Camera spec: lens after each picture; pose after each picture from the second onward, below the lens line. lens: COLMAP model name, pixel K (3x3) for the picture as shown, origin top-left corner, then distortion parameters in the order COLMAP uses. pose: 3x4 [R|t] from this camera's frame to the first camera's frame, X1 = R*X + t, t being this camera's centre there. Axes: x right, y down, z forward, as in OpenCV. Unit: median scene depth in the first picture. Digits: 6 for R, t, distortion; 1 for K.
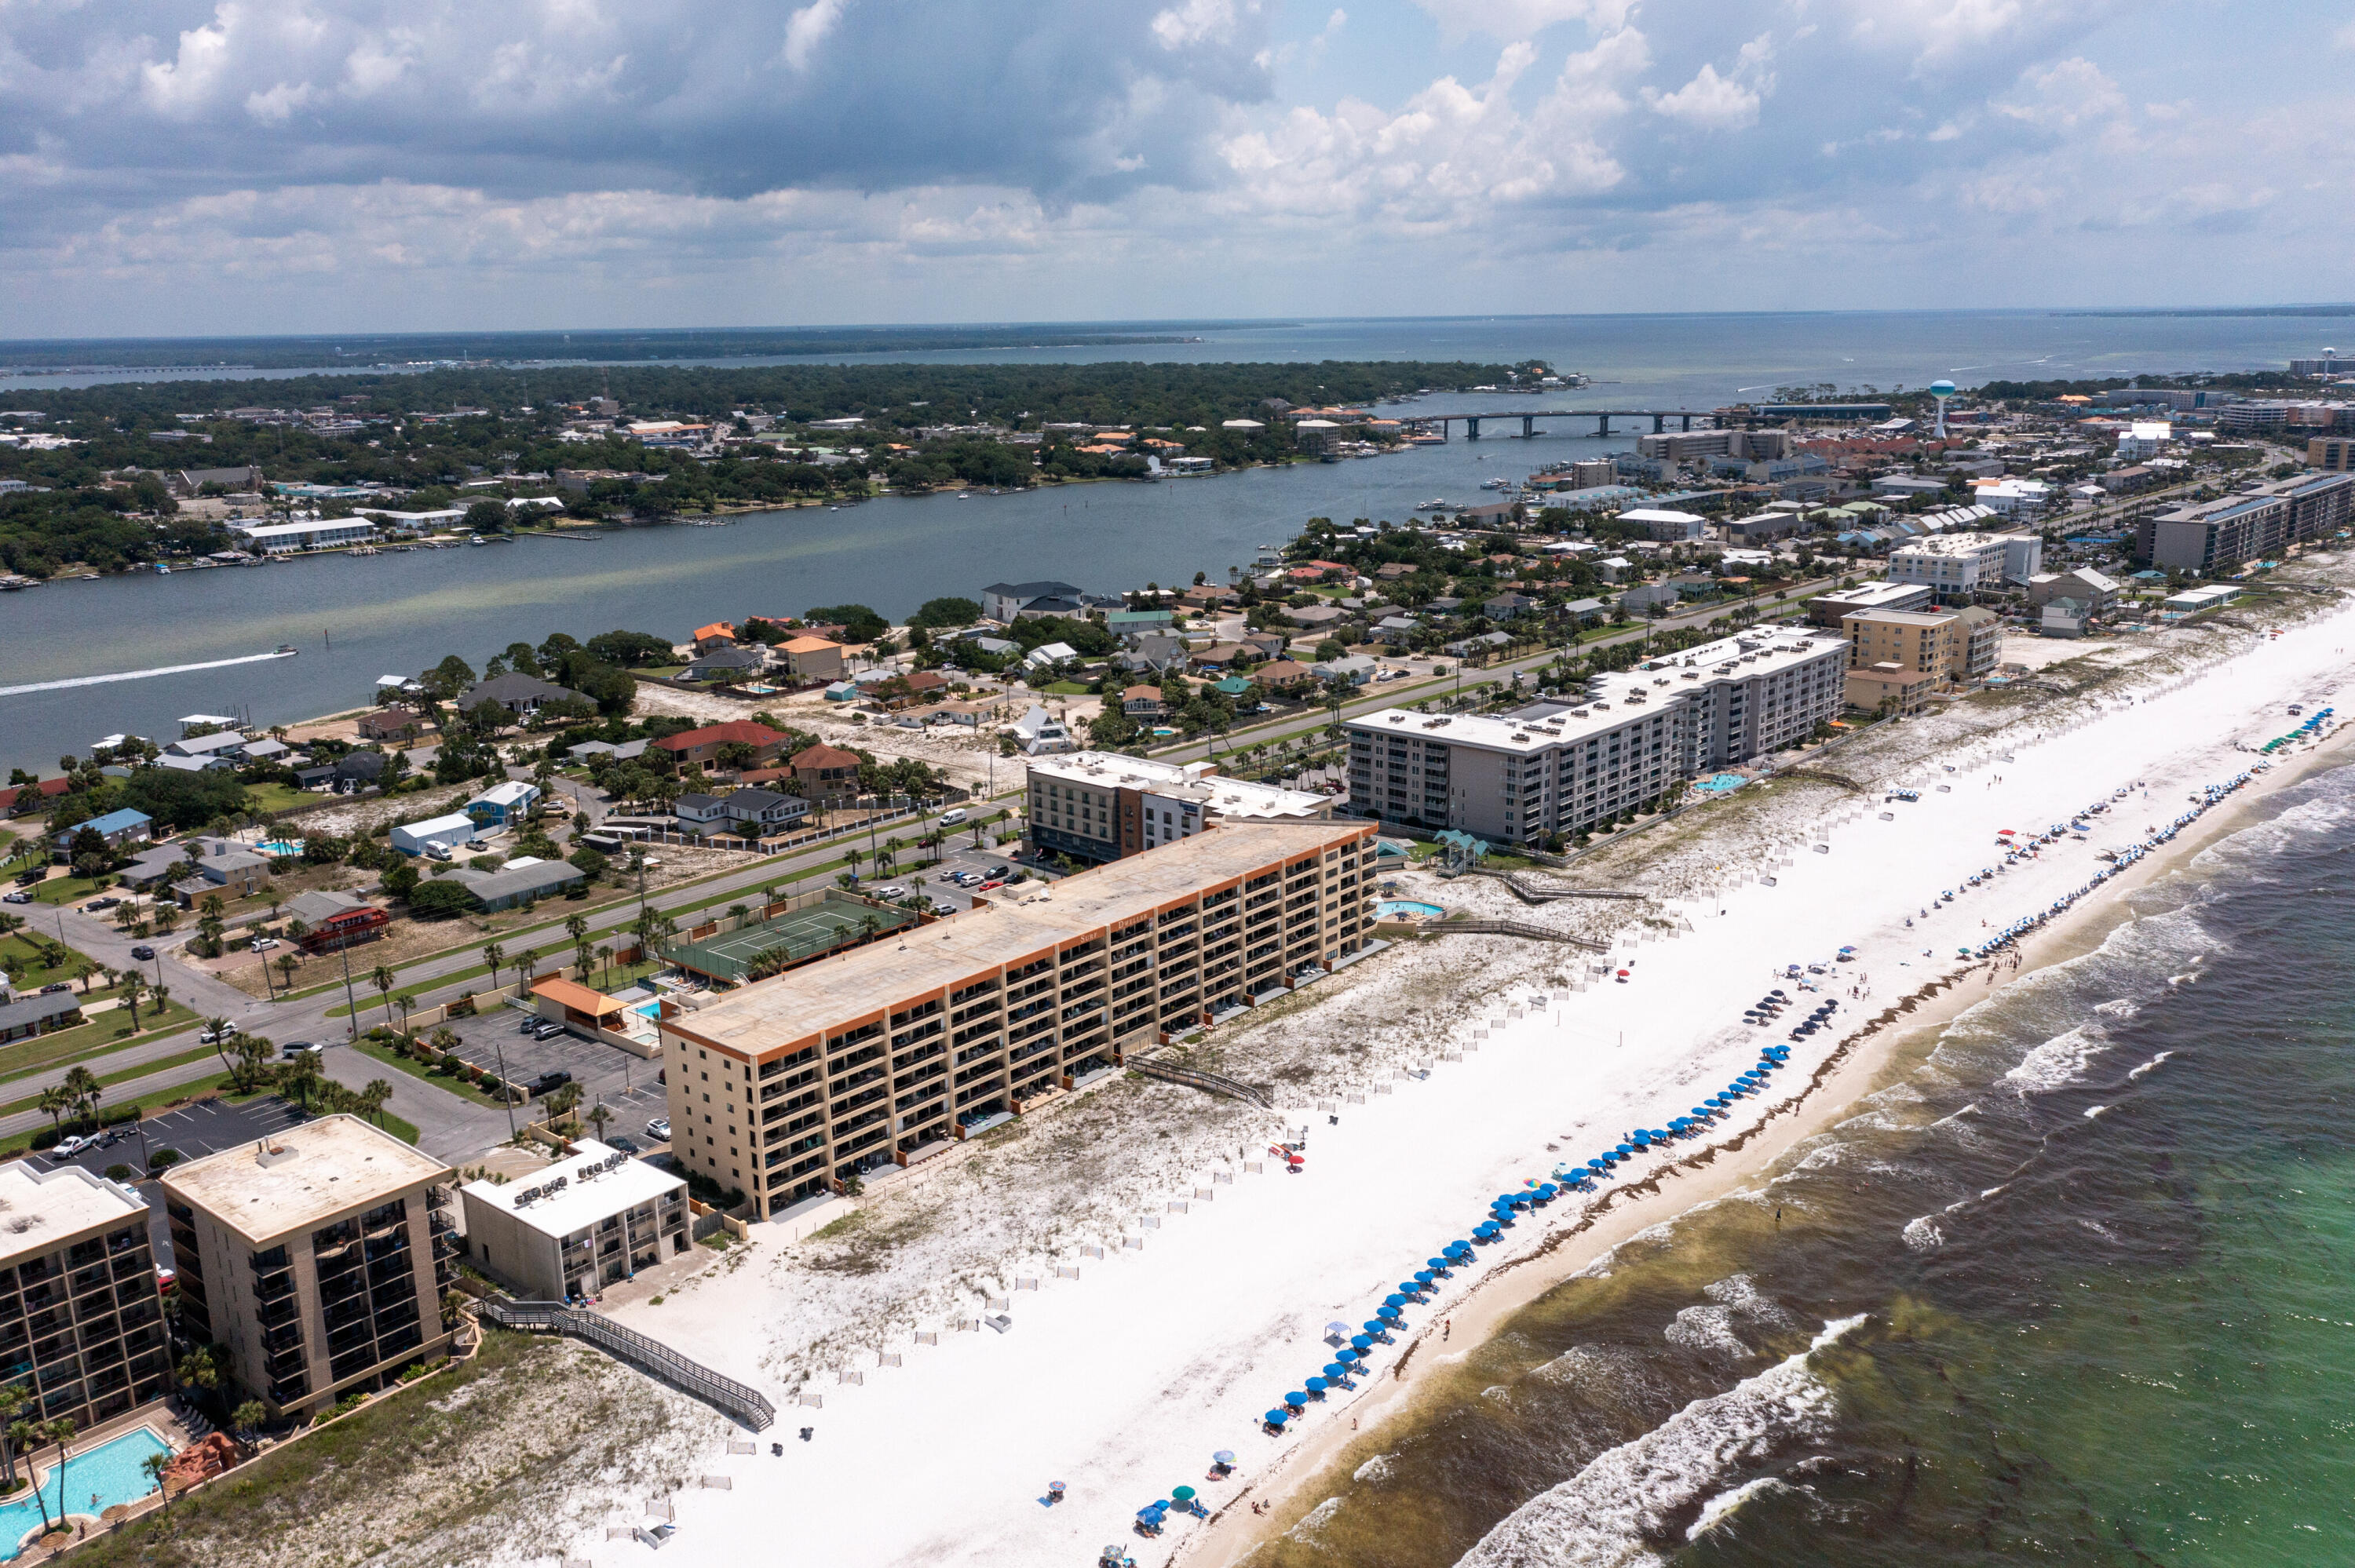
lens RADIAL K [[1853.5, 0, 1185.5], [0, 1853.5, 773.6], [0, 0, 1]] dist [-0.002958, -0.001147]
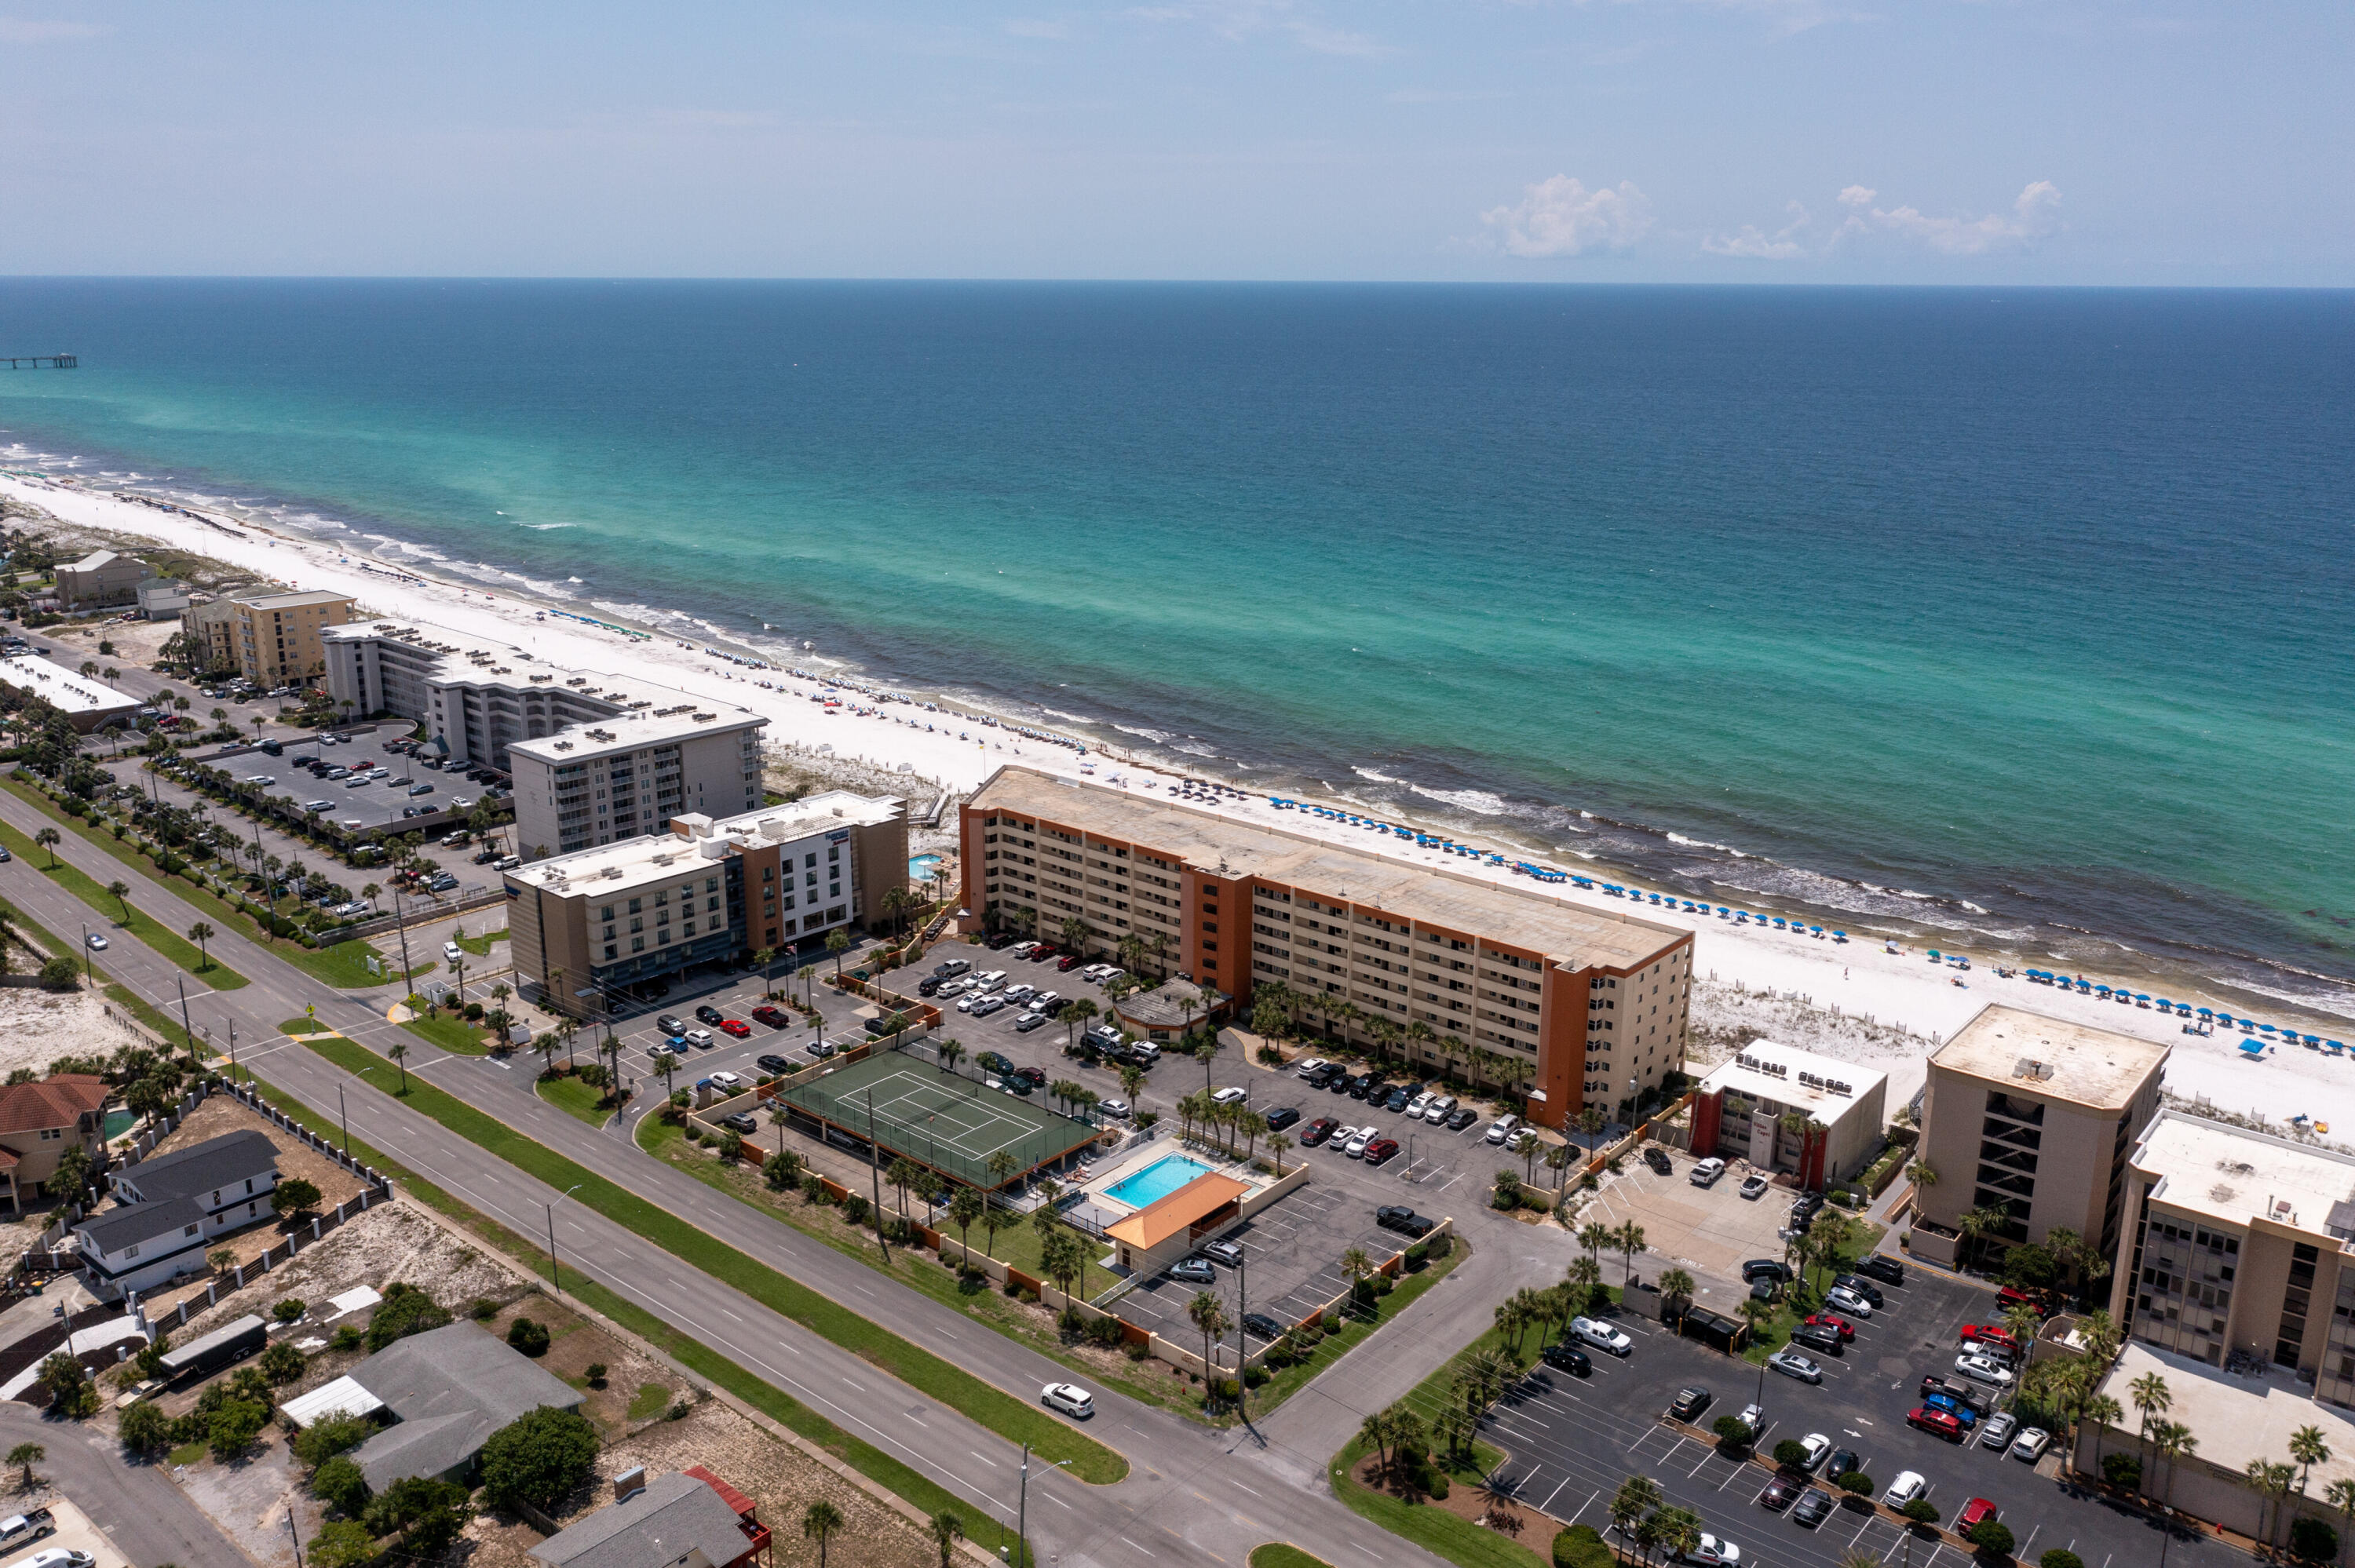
lens RADIAL K [[1845.0, 0, 1187.7], [0, 1845.0, 781.5], [0, 0, 1]] dist [-0.006641, -0.003140]
pose [[-0.016226, -0.247507, 0.968750, -1.125772], [0.228382, 0.942348, 0.244586, -0.240498], [-0.973436, 0.225213, 0.041236, 1.073028]]
